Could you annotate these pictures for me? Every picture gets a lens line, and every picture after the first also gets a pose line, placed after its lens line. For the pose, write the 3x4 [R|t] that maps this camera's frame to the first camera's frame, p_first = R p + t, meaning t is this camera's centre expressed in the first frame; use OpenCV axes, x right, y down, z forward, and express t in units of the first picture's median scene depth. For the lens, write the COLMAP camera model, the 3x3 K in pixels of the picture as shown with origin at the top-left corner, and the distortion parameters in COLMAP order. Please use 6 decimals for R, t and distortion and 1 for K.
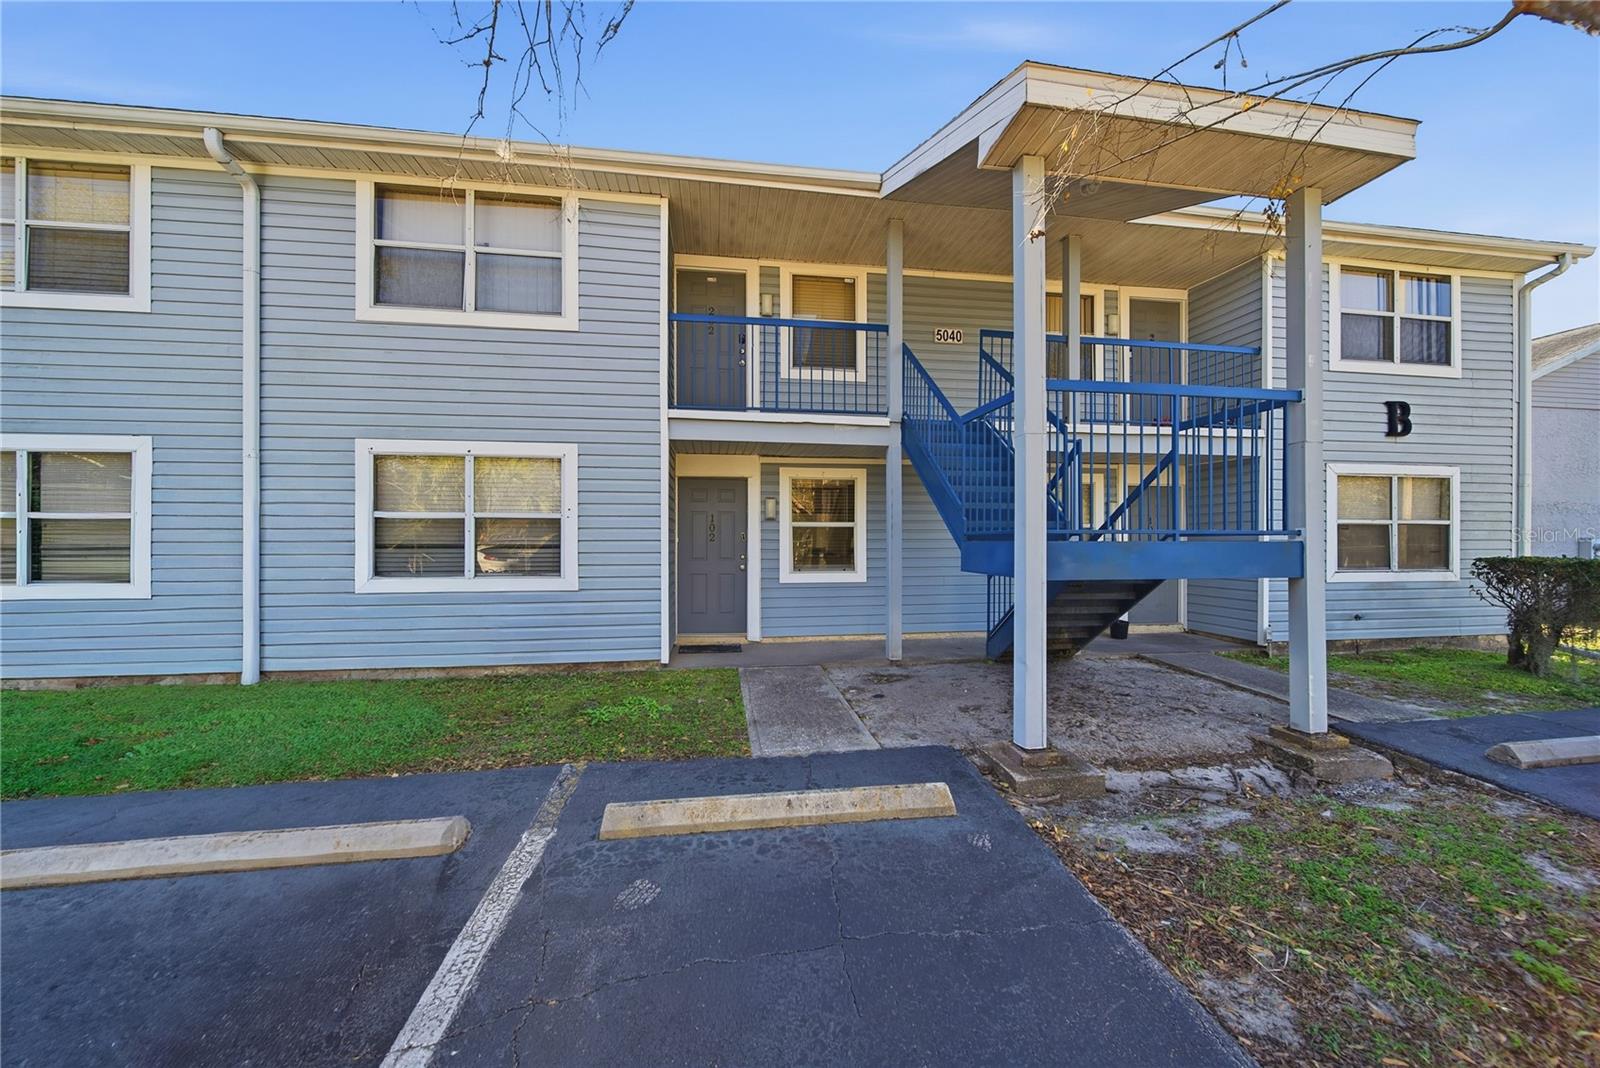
lens RADIAL K [[582.4, 0, 800.0], [0, 582.4, 531.4], [0, 0, 1]] dist [0.000184, -0.000100]
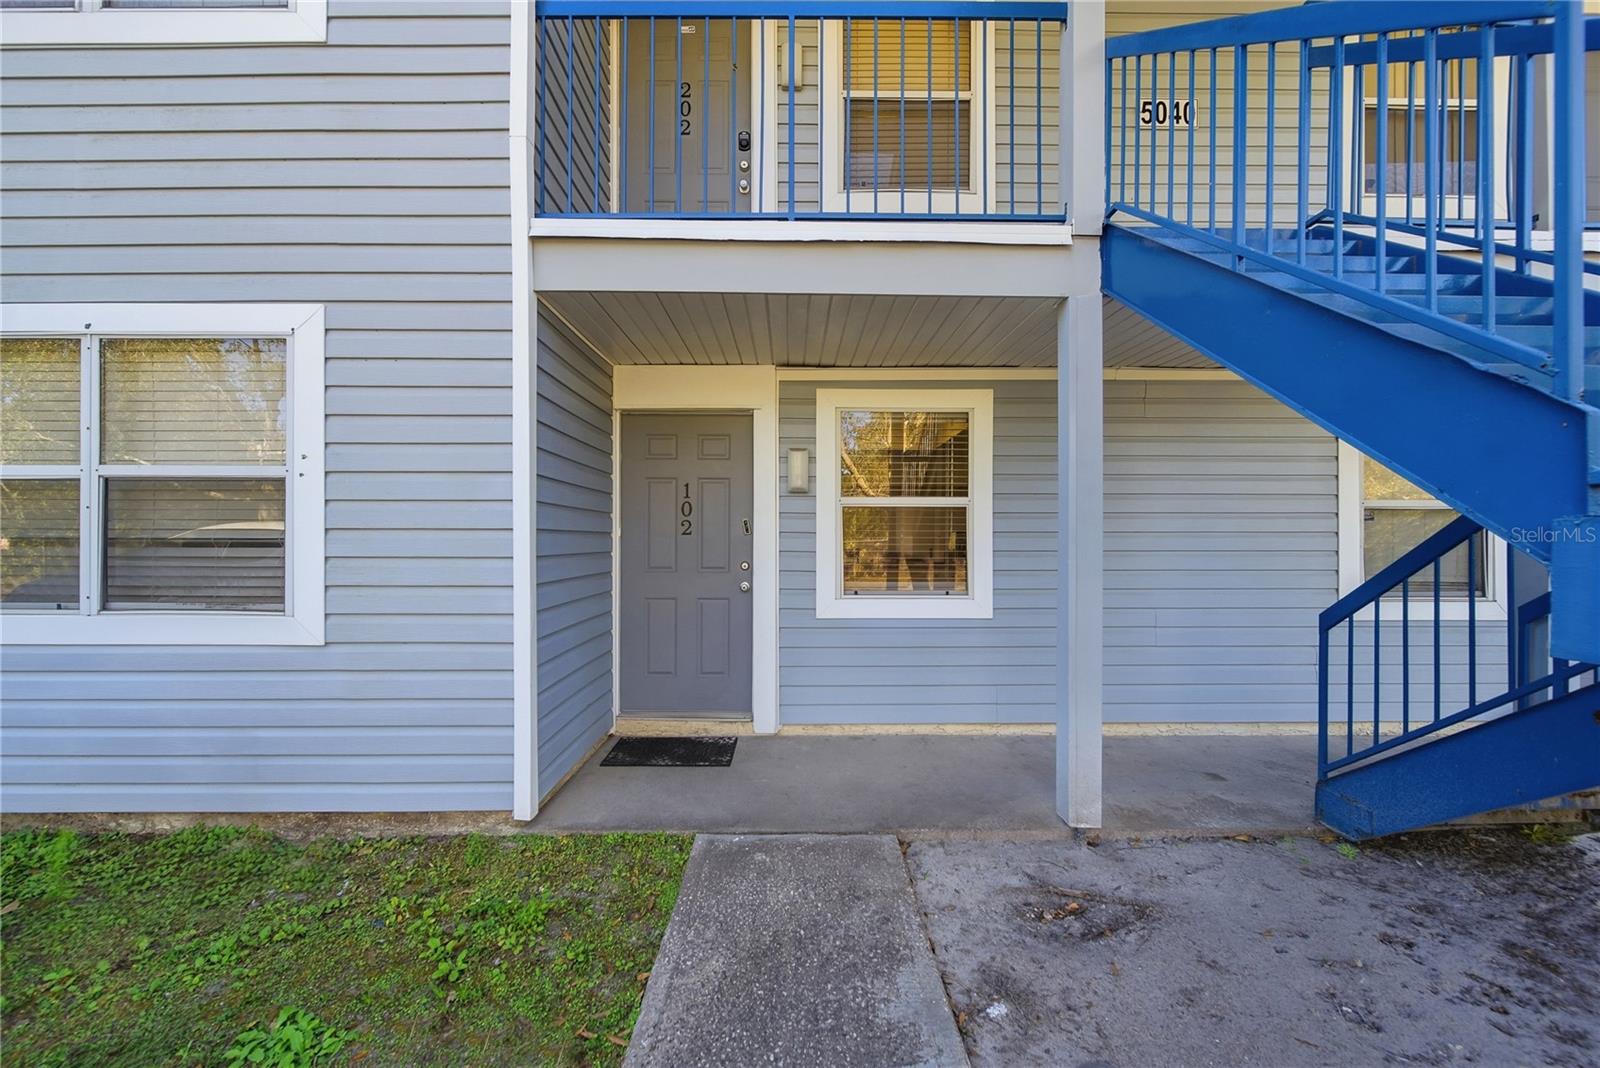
lens RADIAL K [[582.4, 0, 800.0], [0, 582.4, 531.4], [0, 0, 1]] dist [0.000184, -0.000100]
pose [[0.990304, -0.000460, -0.138917, 0.021314], [0.000060, 0.999996, -0.002889, 0.015274], [0.138918, 0.002853, 0.990300, 0.504228]]
